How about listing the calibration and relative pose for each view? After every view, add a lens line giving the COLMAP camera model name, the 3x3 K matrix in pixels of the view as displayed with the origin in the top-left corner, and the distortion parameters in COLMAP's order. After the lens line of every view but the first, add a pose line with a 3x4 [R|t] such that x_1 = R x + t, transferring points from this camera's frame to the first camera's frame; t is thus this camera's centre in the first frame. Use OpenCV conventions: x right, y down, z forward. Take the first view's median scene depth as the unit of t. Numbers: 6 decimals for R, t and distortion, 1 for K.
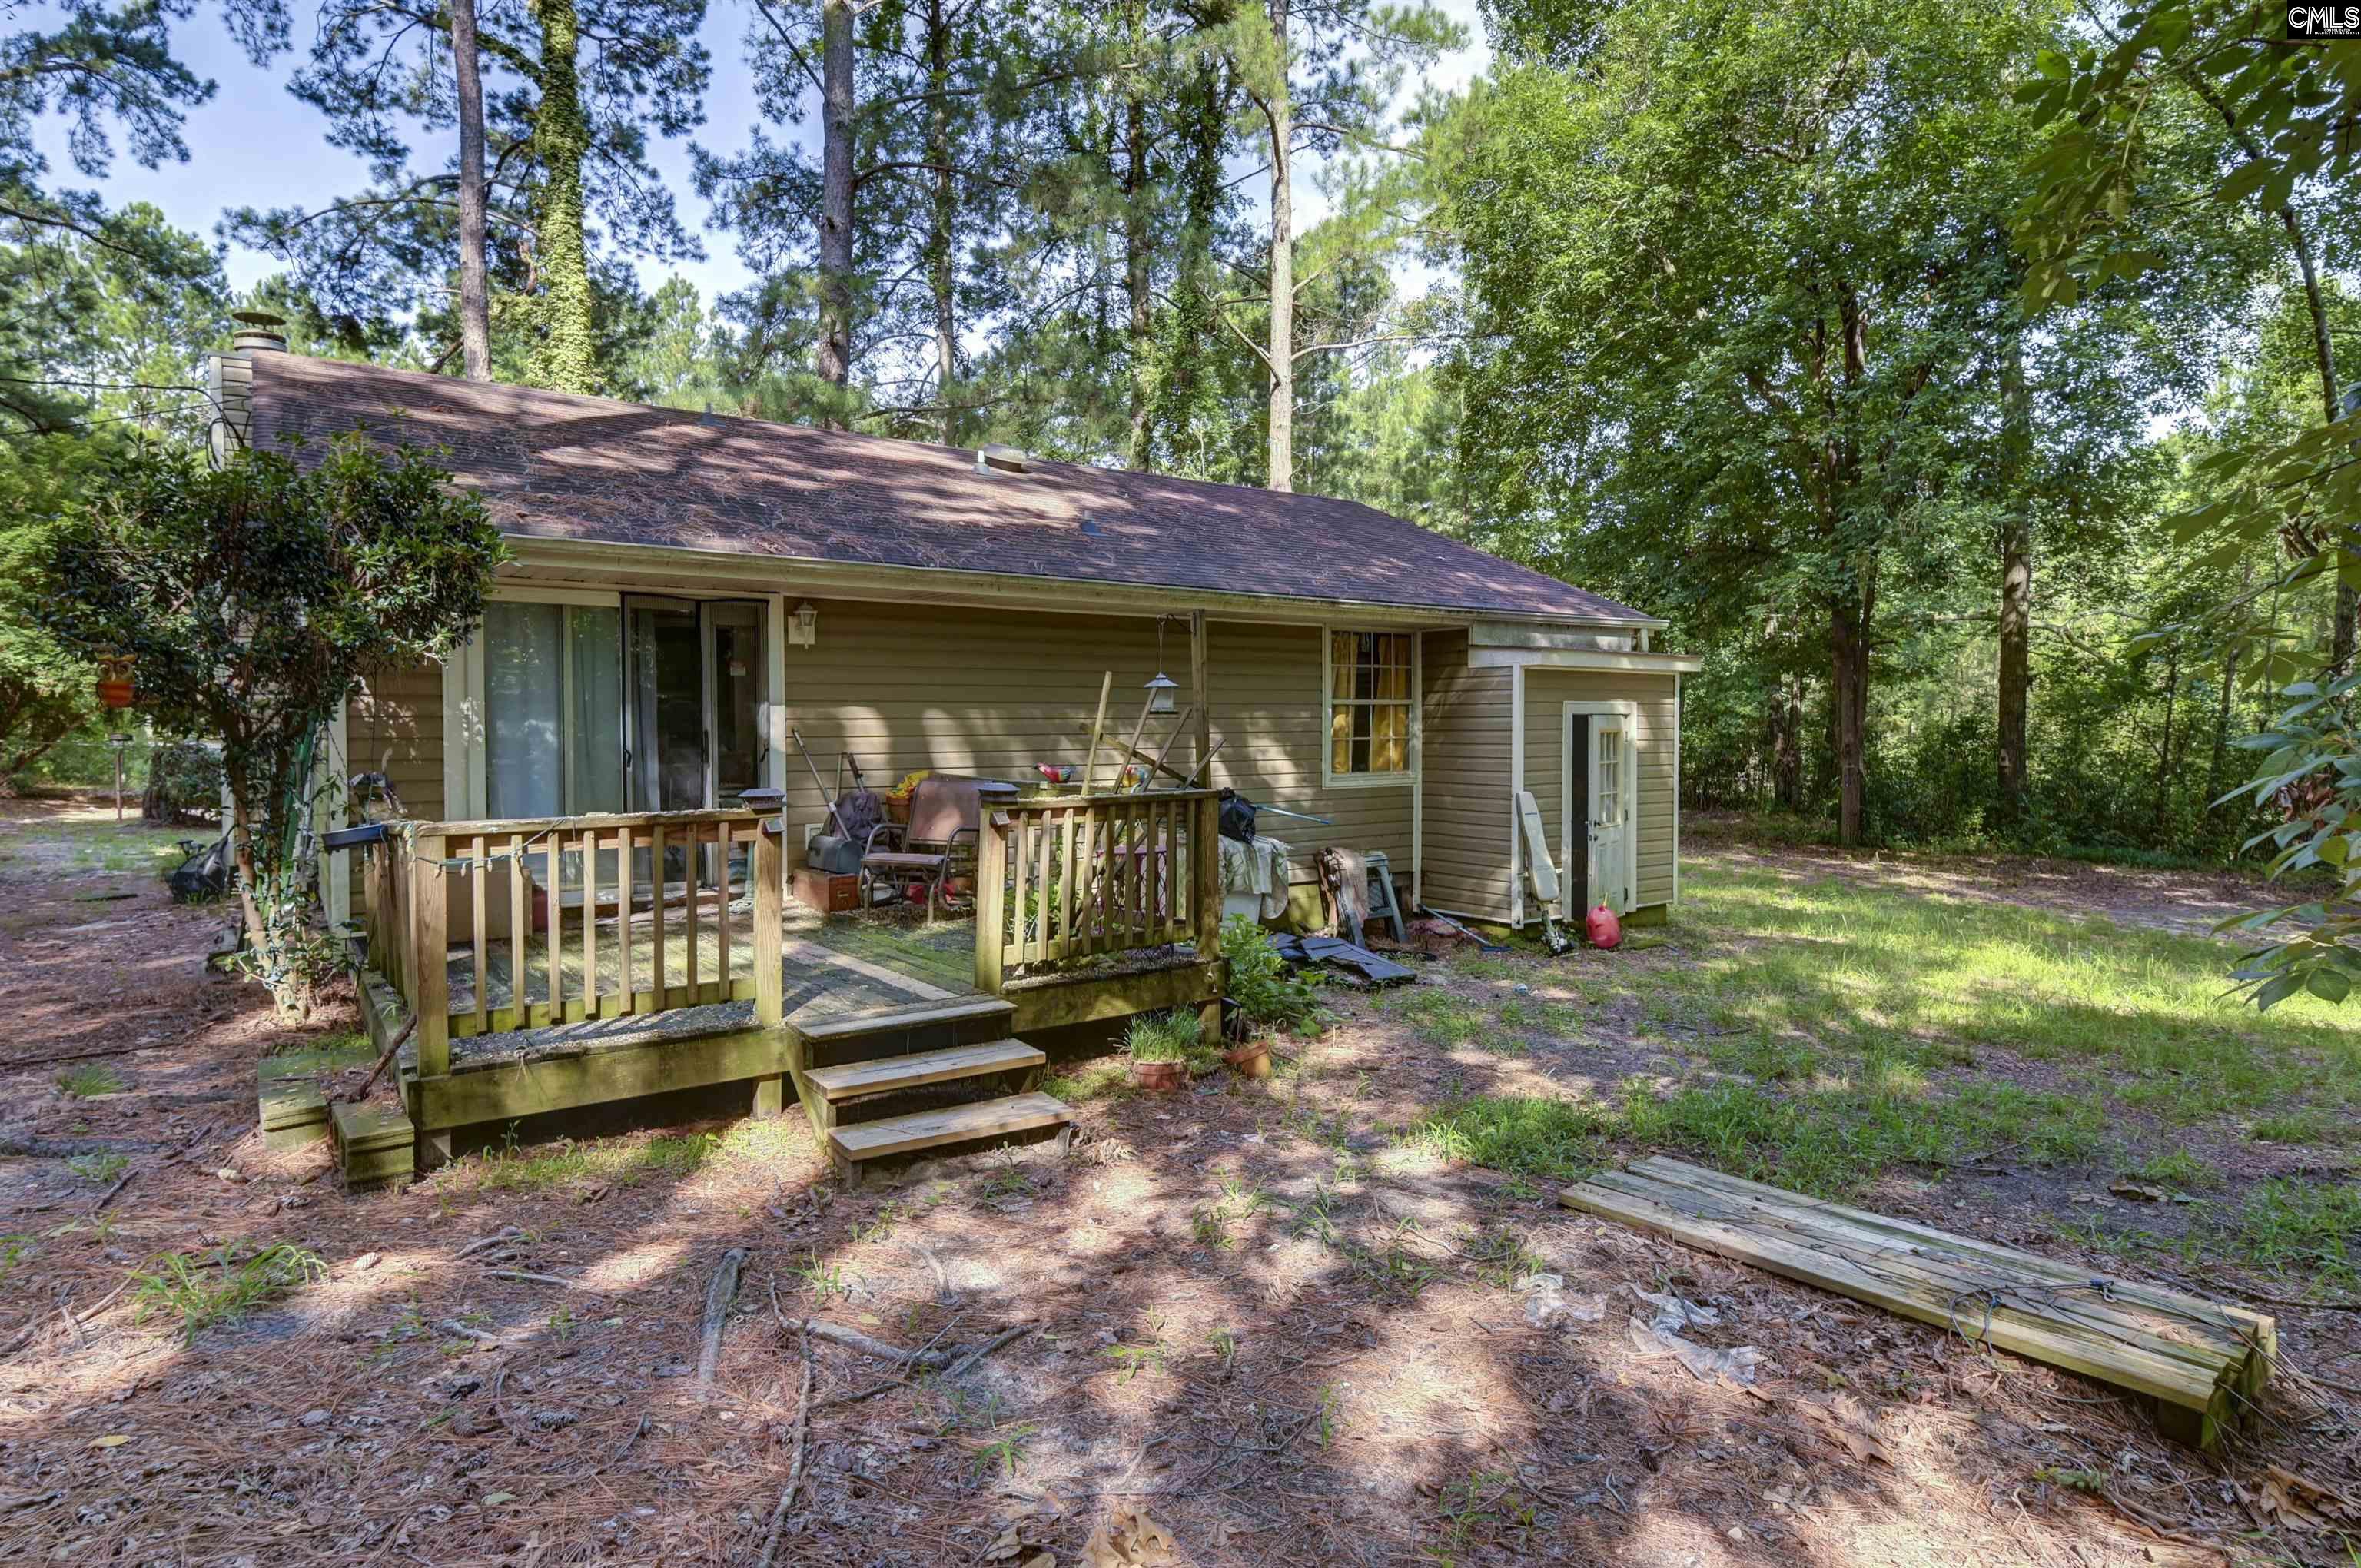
lens RADIAL K [[1223.9, 0, 1186.7], [0, 1223.9, 757.8], [0, 0, 1]] dist [0.025553, -0.019546]
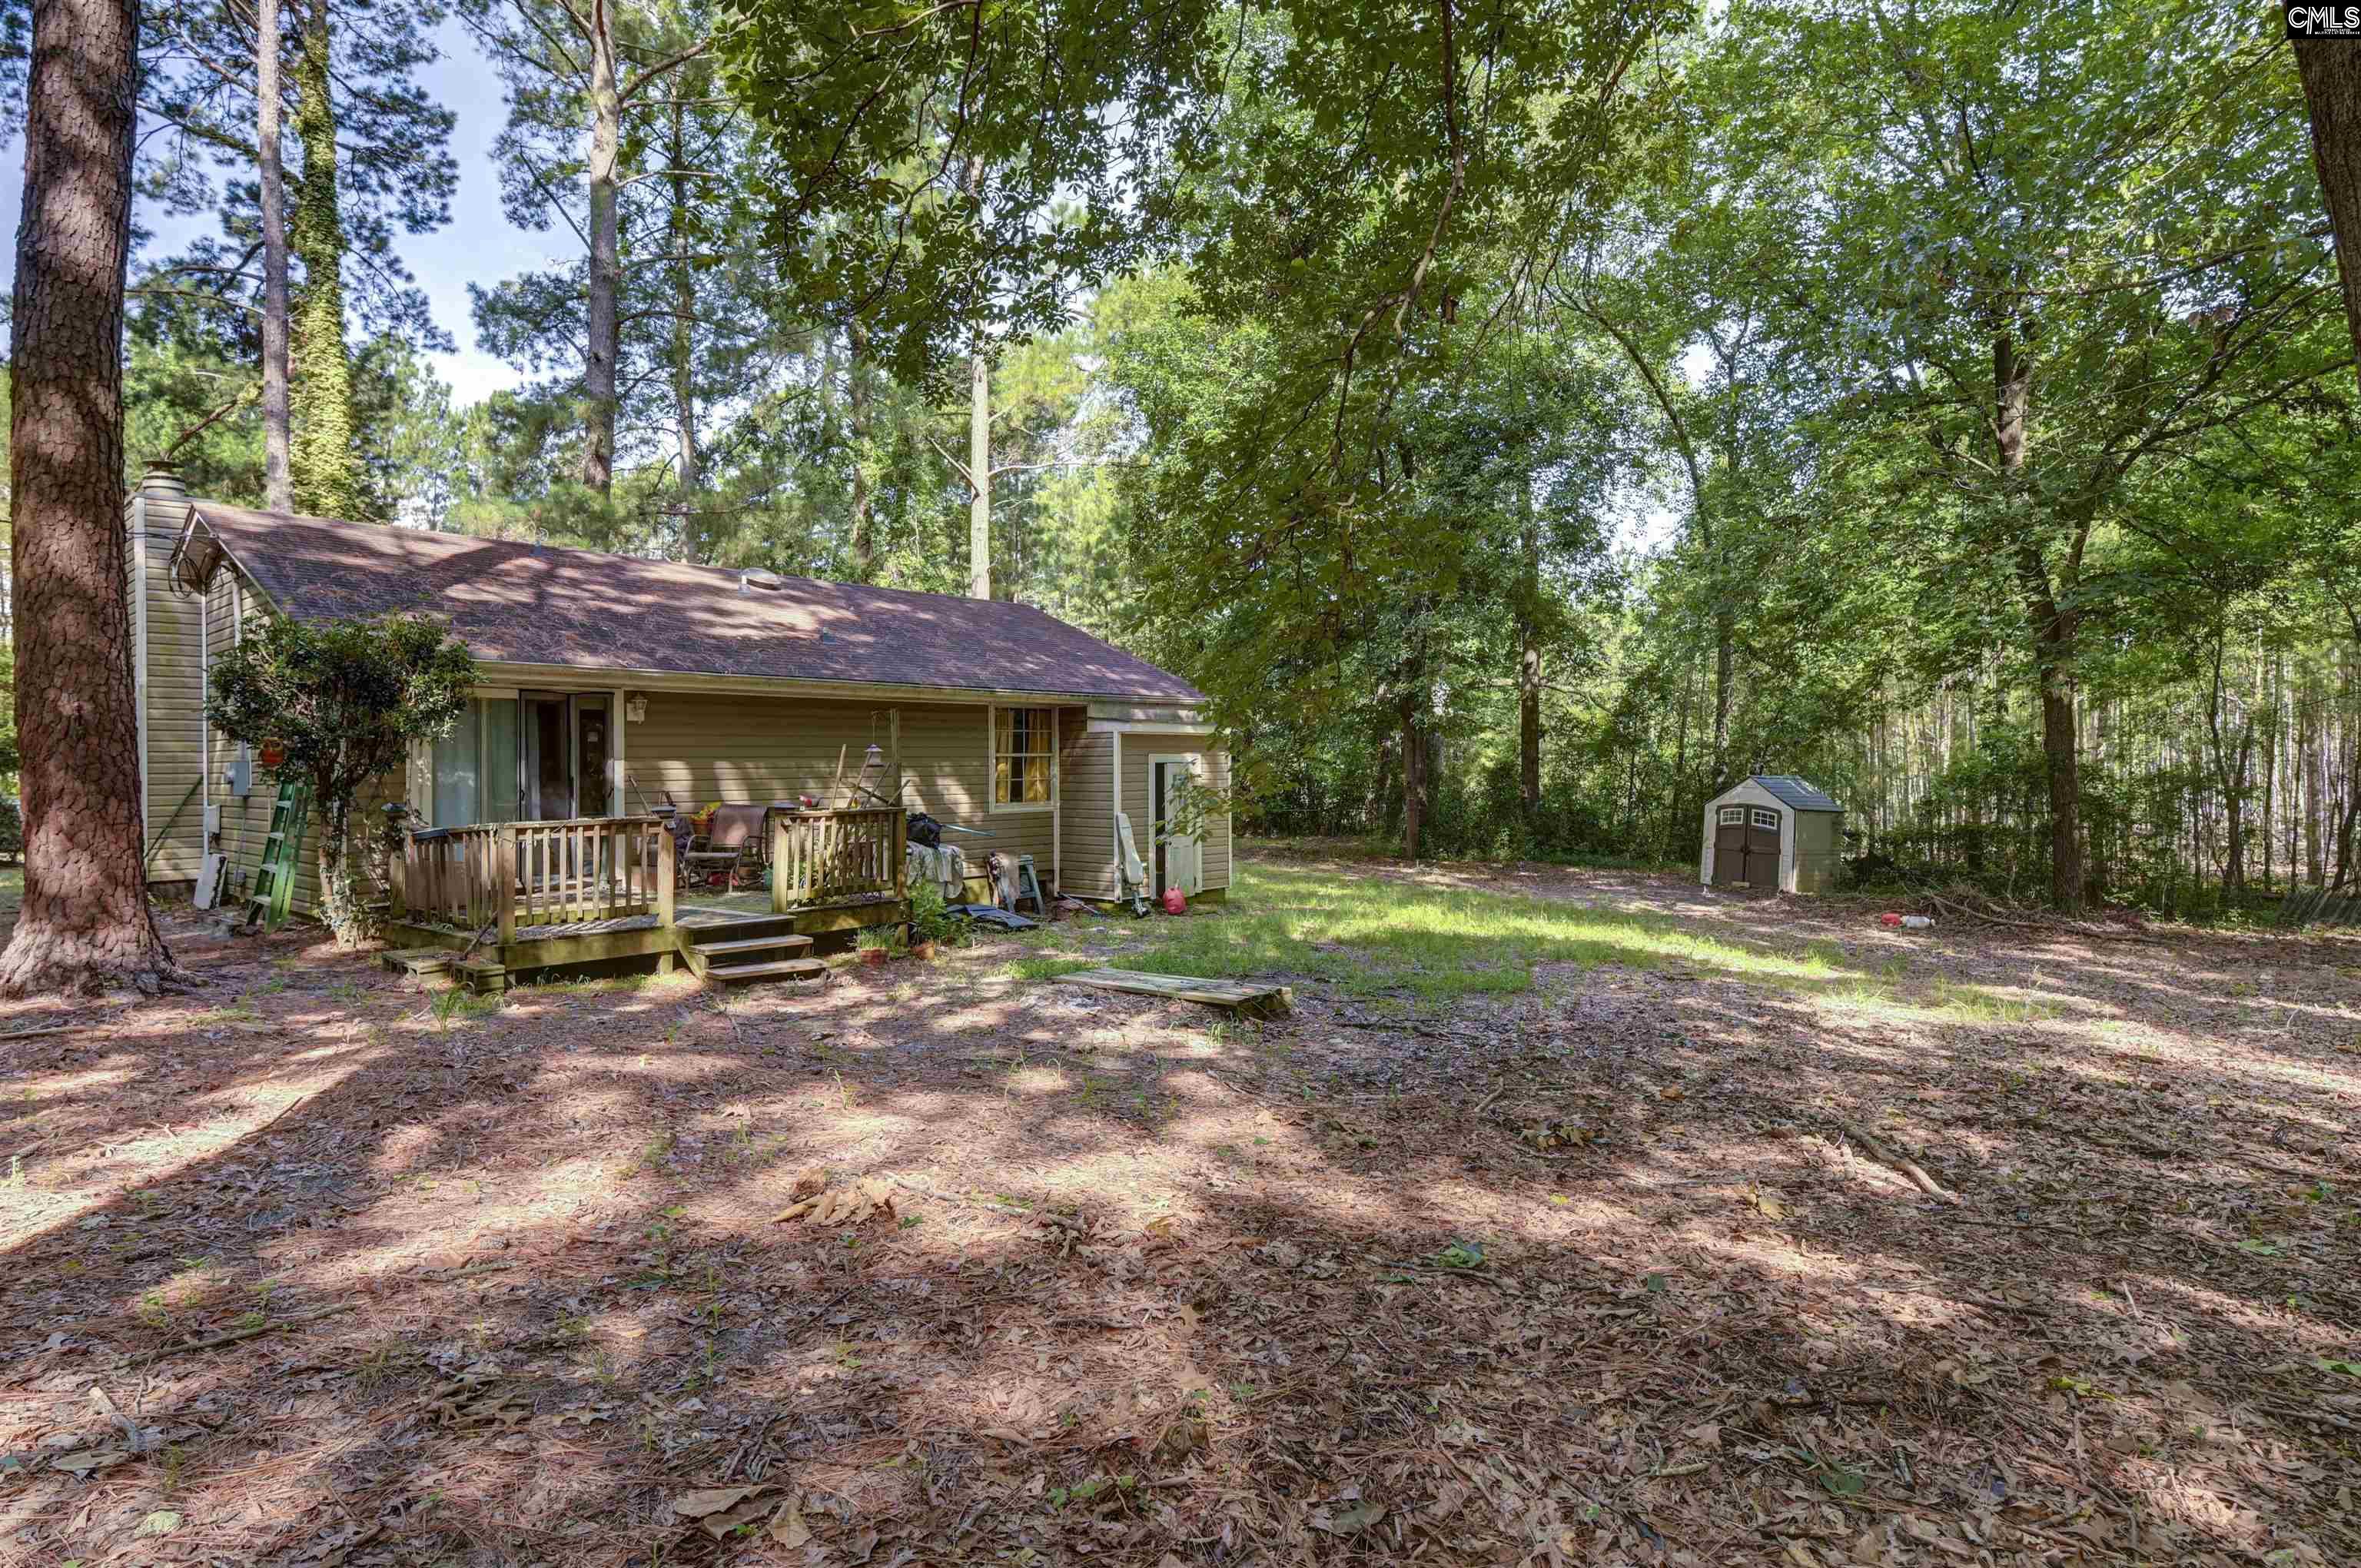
lens RADIAL K [[1223.9, 0, 1186.7], [0, 1223.9, 757.8], [0, 0, 1]] dist [0.025553, -0.019546]
pose [[0.975931, -0.002499, 0.218064, 0.020038], [0.010043, 0.999388, -0.033495, 0.009901], [-0.217847, 0.034879, 0.975360, -0.500121]]
